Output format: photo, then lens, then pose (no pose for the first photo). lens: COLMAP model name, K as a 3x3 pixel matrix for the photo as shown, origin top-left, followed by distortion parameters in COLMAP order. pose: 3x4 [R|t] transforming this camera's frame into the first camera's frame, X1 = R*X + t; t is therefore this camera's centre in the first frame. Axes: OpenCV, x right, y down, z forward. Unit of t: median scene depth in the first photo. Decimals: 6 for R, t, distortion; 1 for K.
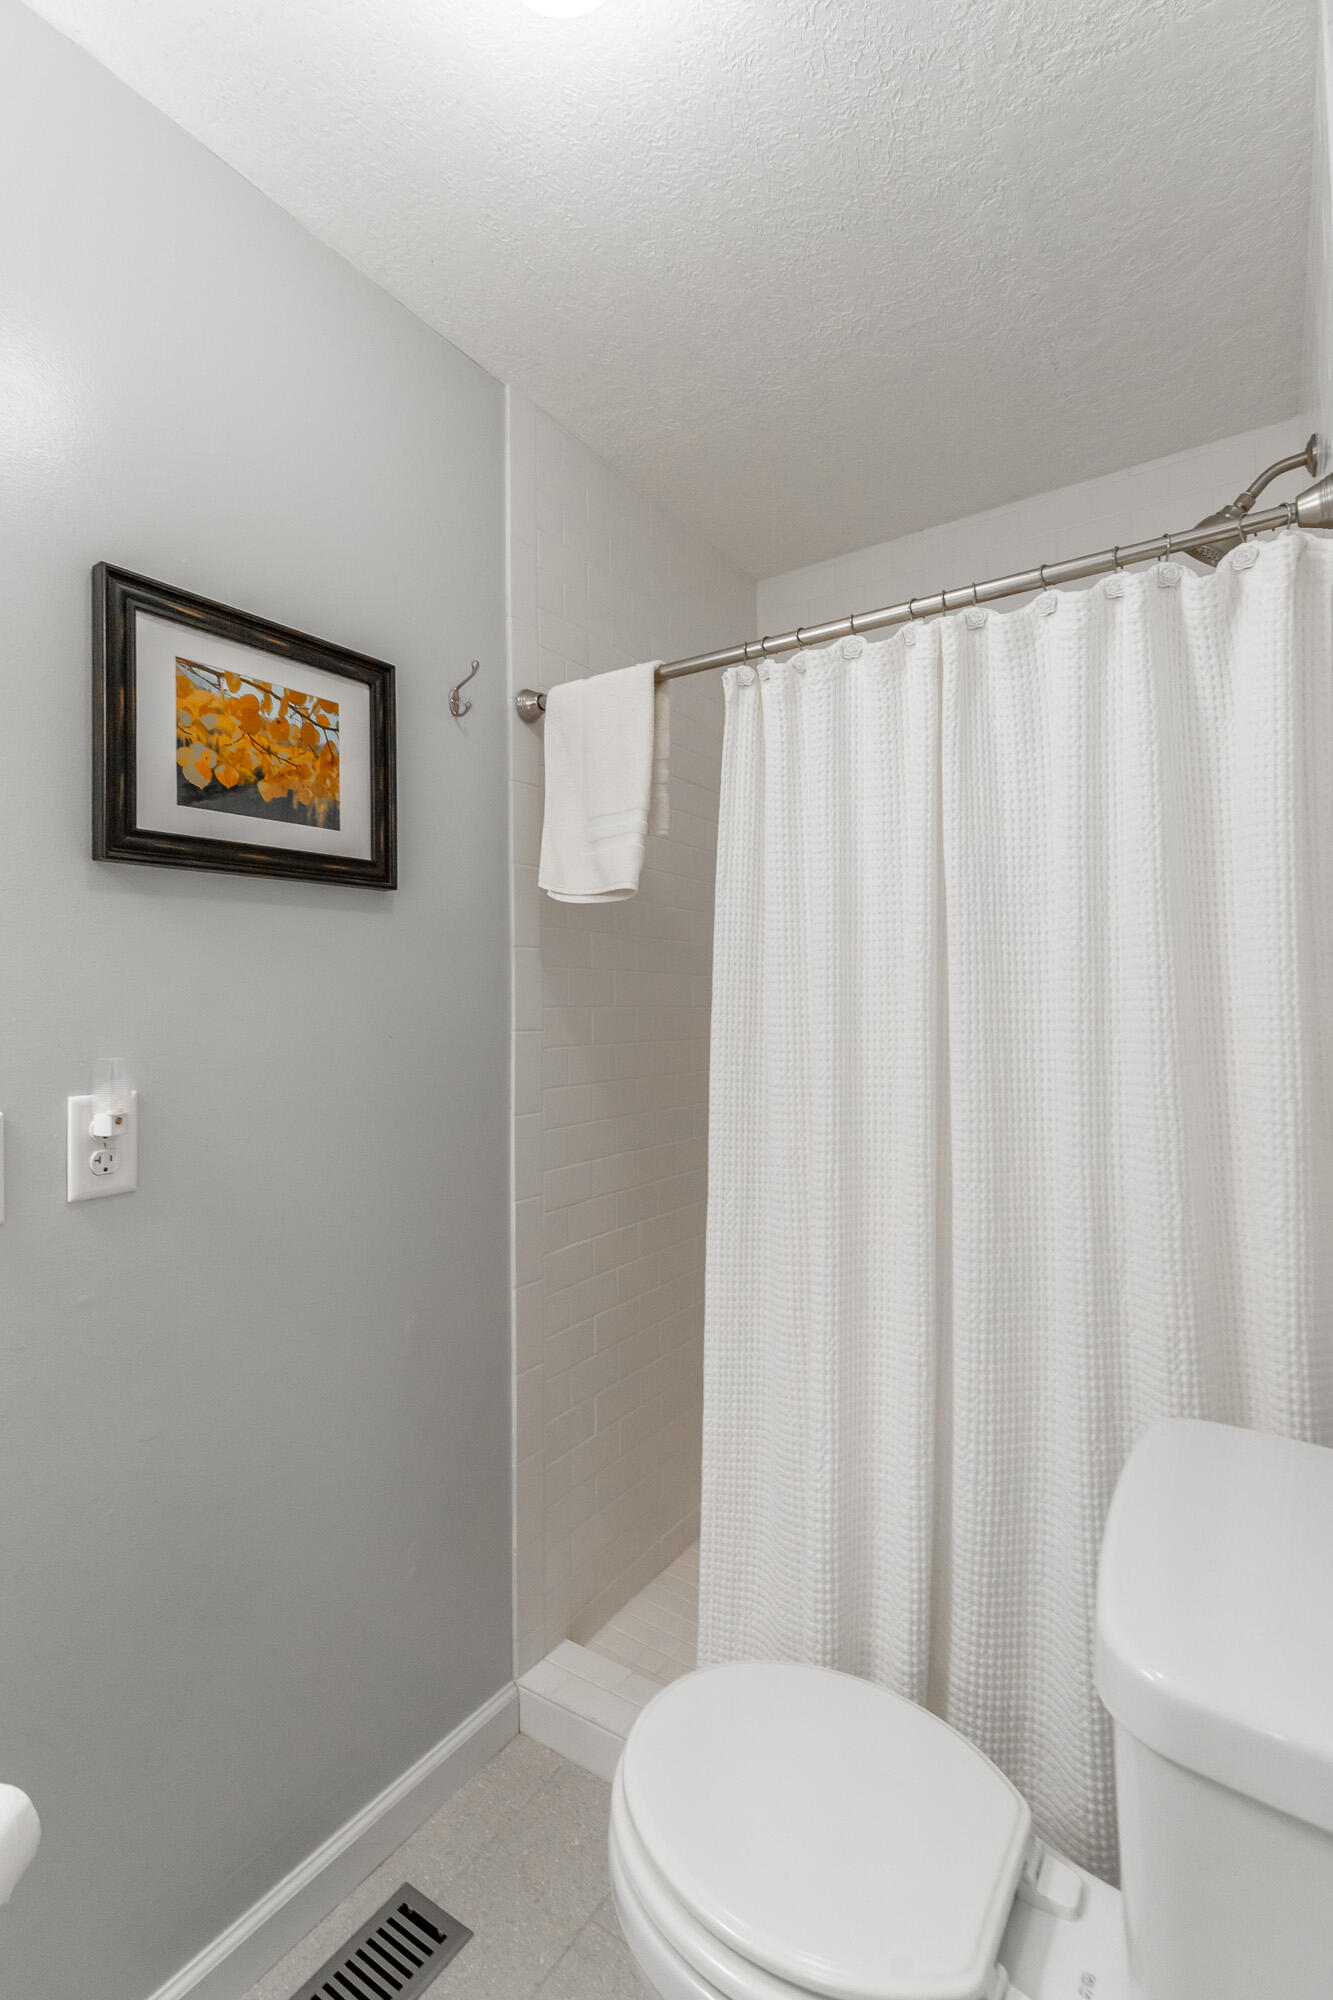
lens RADIAL K [[907.3, 0, 678.6], [0, 907.3, 972.2], [0, 0, 1]] dist [0.009043, -0.002768]
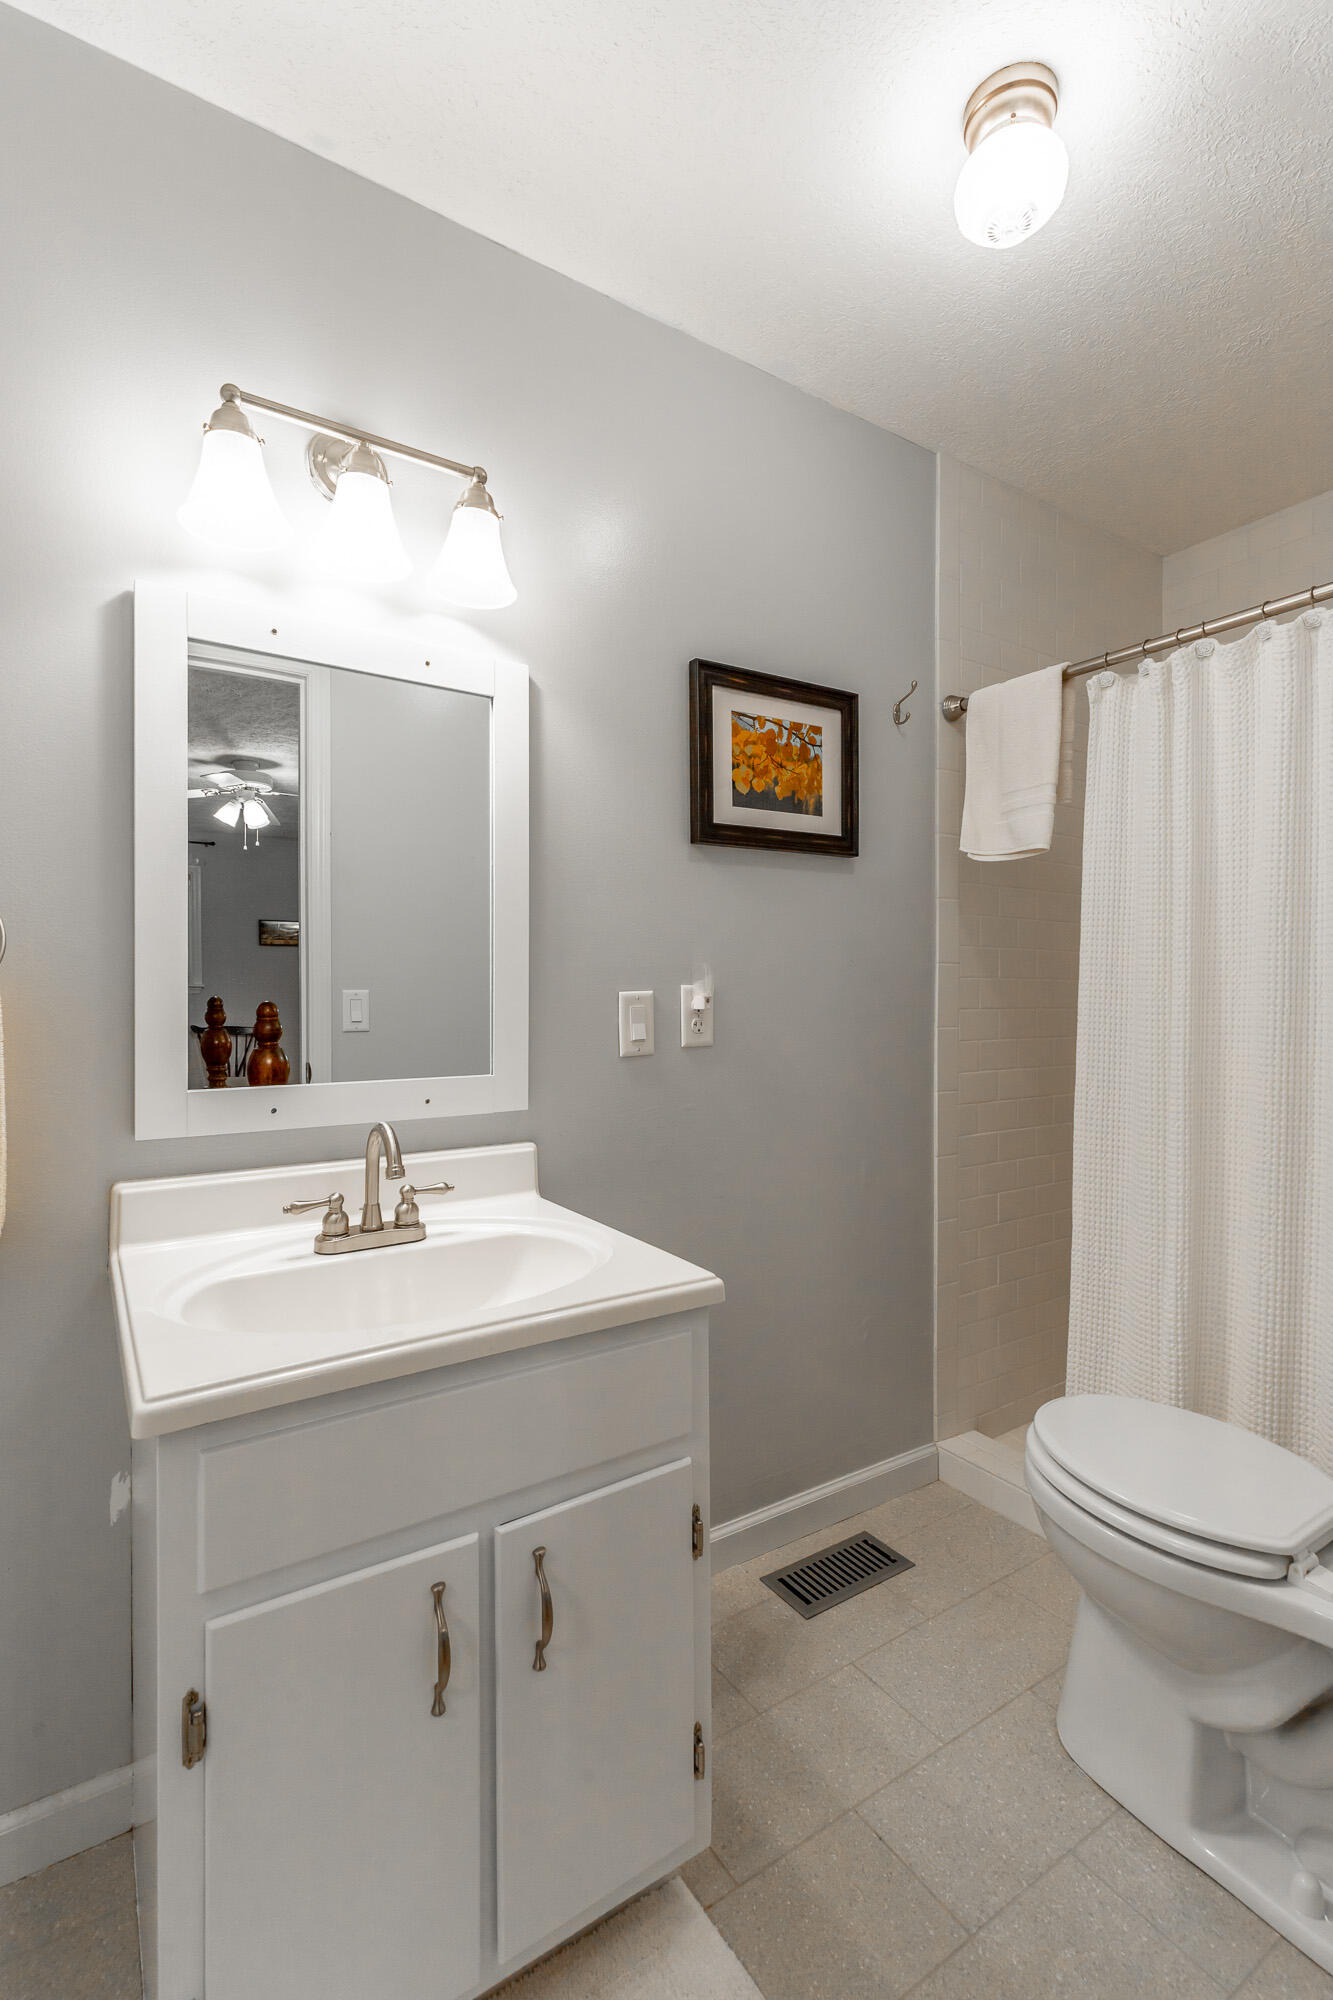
lens RADIAL K [[907.3, 0, 656.0], [0, 907.3, 992.2], [0, 0, 1]] dist [0.009043, -0.002768]
pose [[0.913211, 0.017787, -0.407099, -0.025106], [0.000500, 0.998997, 0.044770, 0.064127], [0.407487, -0.041088, 0.912286, -0.475915]]
